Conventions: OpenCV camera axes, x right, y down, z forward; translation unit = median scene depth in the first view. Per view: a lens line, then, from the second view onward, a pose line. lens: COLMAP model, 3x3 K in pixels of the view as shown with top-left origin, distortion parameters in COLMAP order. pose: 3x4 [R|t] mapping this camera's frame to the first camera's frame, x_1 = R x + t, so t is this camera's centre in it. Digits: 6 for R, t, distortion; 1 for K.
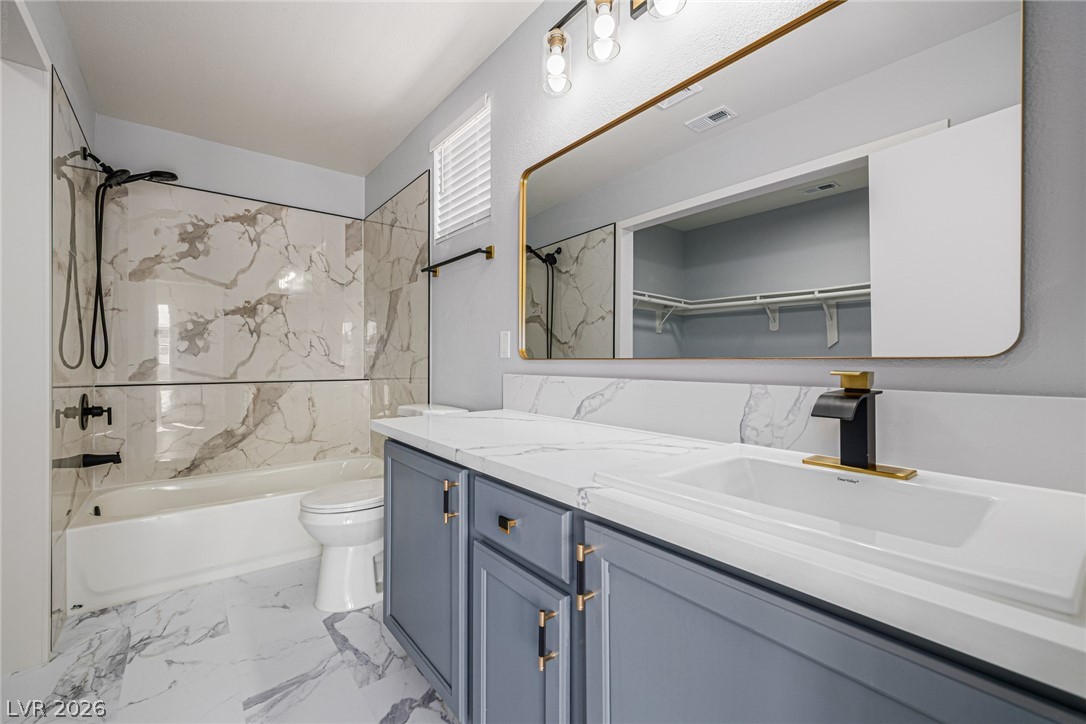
lens RADIAL K [[456.6, 0, 521.9], [0, 456.6, 365.7], [0, 0, 1]] dist [0.003013, -0.000838]
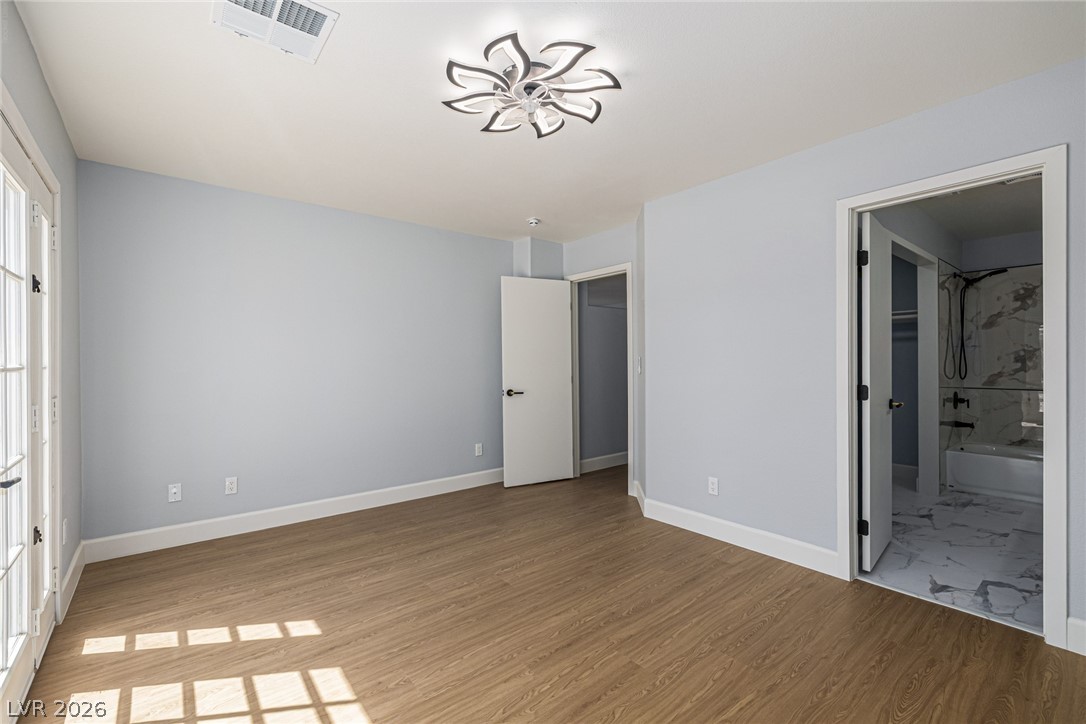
lens RADIAL K [[456.6, 0, 529.5], [0, 456.6, 361.9], [0, 0, 1]] dist [0.003013, -0.000838]
pose [[0.023295, -0.004873, -0.999717, 1.029736], [0.004801, 0.999977, -0.004763, -0.070056], [0.999717, -0.004688, 0.023318, -0.937668]]
